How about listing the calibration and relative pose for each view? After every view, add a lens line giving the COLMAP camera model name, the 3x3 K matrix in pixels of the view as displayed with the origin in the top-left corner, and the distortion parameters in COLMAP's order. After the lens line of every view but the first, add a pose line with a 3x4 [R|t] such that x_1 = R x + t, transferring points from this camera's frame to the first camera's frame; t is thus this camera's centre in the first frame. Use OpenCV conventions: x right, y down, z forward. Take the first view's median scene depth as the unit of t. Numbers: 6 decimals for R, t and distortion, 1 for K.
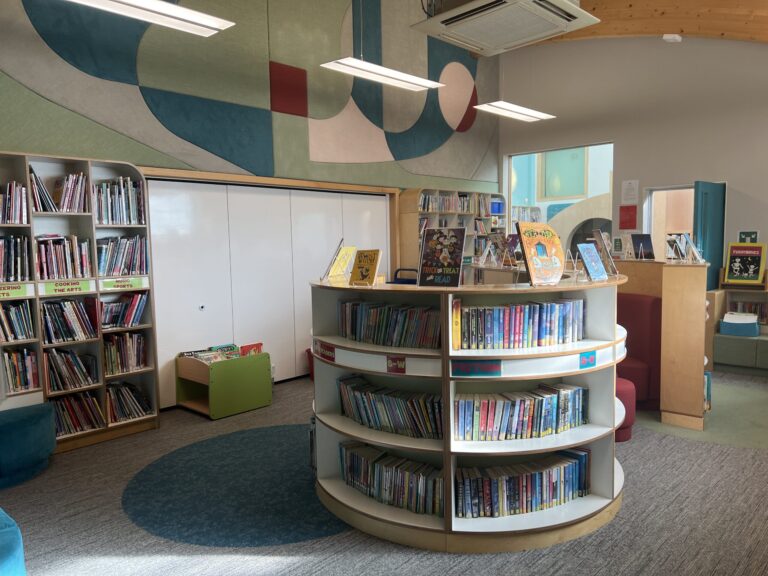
lens RADIAL K [[574.6, 0, 386.7], [0, 574.6, 290.4], [0, 0, 1]] dist [0.066848, -0.073764]
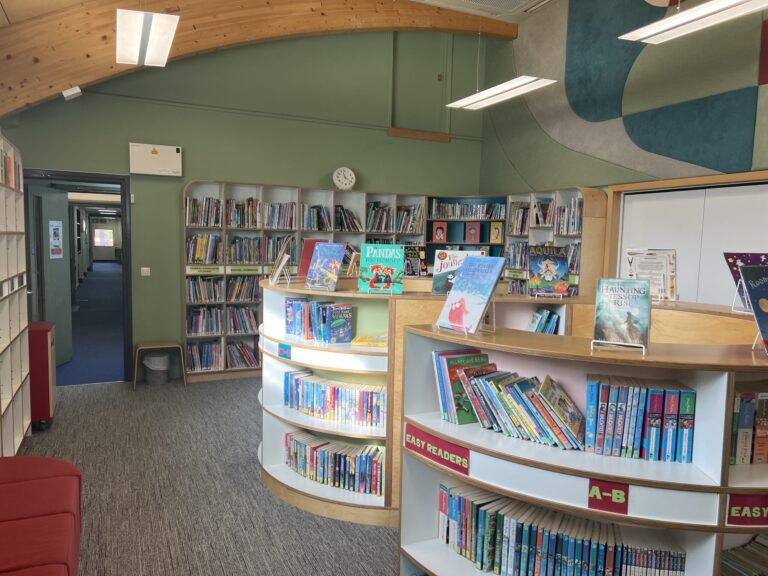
lens RADIAL K [[574.6, 0, 386.7], [0, 574.6, 290.4], [0, 0, 1]] dist [0.066848, -0.073764]
pose [[-0.370416, 0.093890, -0.924108, 0.869535], [-0.096335, 0.985630, 0.138756, -0.121528], [0.923857, 0.140421, -0.356048, 1.026125]]
